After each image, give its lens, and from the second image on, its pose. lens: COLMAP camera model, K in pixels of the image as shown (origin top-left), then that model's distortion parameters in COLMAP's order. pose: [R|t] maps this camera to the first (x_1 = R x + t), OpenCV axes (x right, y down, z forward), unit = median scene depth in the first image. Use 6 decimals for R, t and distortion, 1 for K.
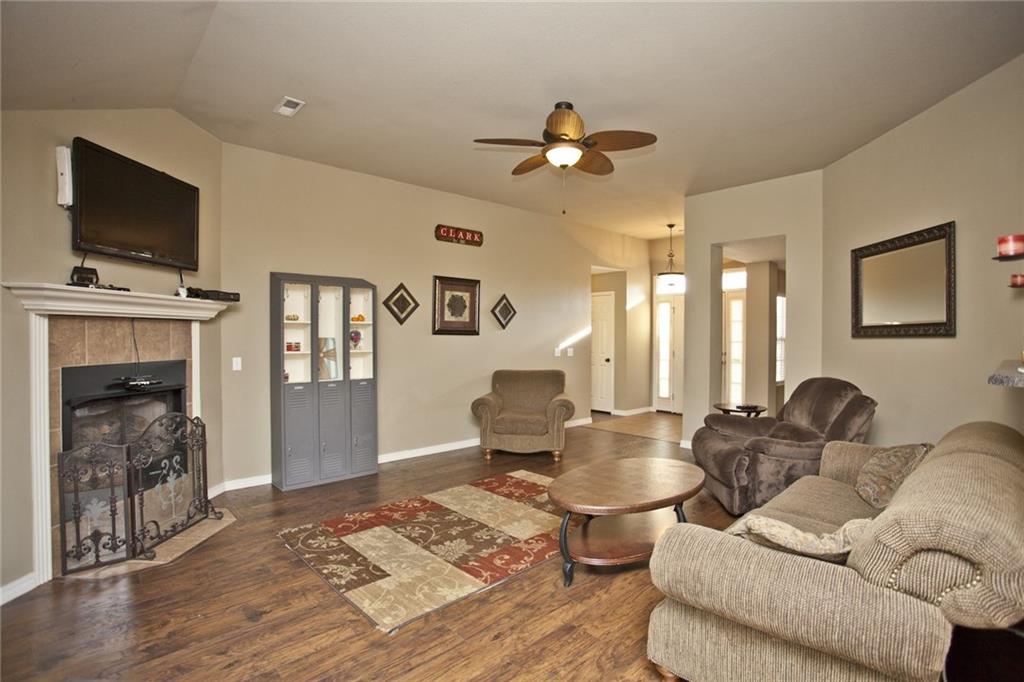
lens RADIAL K [[495.4, 0, 510.9], [0, 495.4, 342.3], [0, 0, 1]] dist [-0.038202, 0.006216]
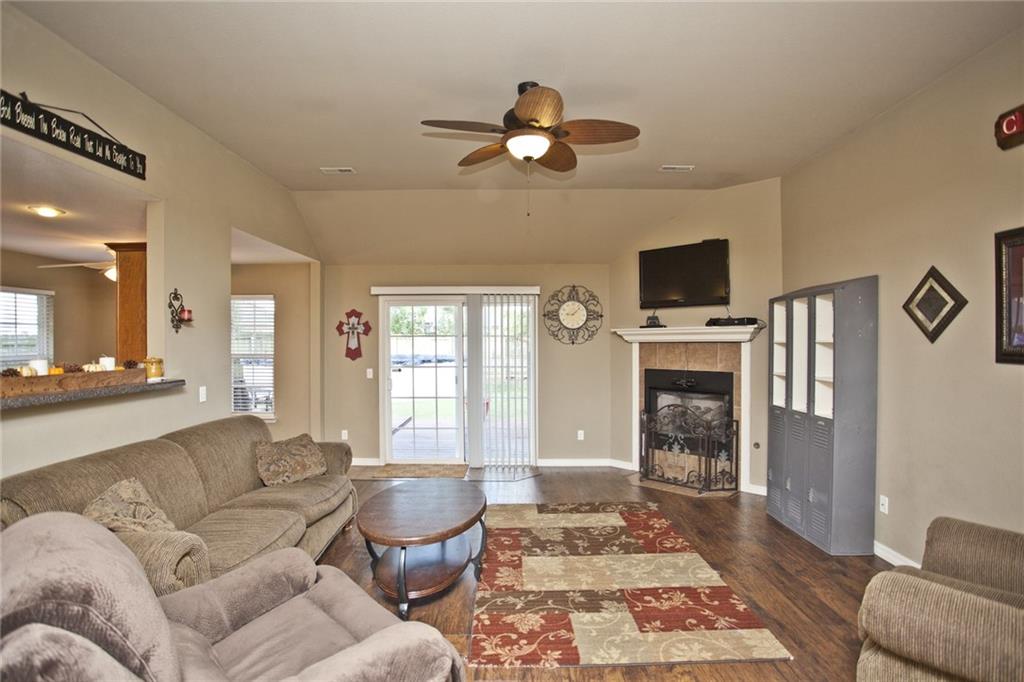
lens RADIAL K [[495.4, 0, 511.2], [0, 495.4, 340.1], [0, 0, 1]] dist [-0.038202, 0.006216]
pose [[-0.666635, -0.003259, -0.745377, 0.651002], [-0.009592, 0.999945, 0.004206, -0.047097], [0.745323, 0.009953, -0.666630, 1.331226]]
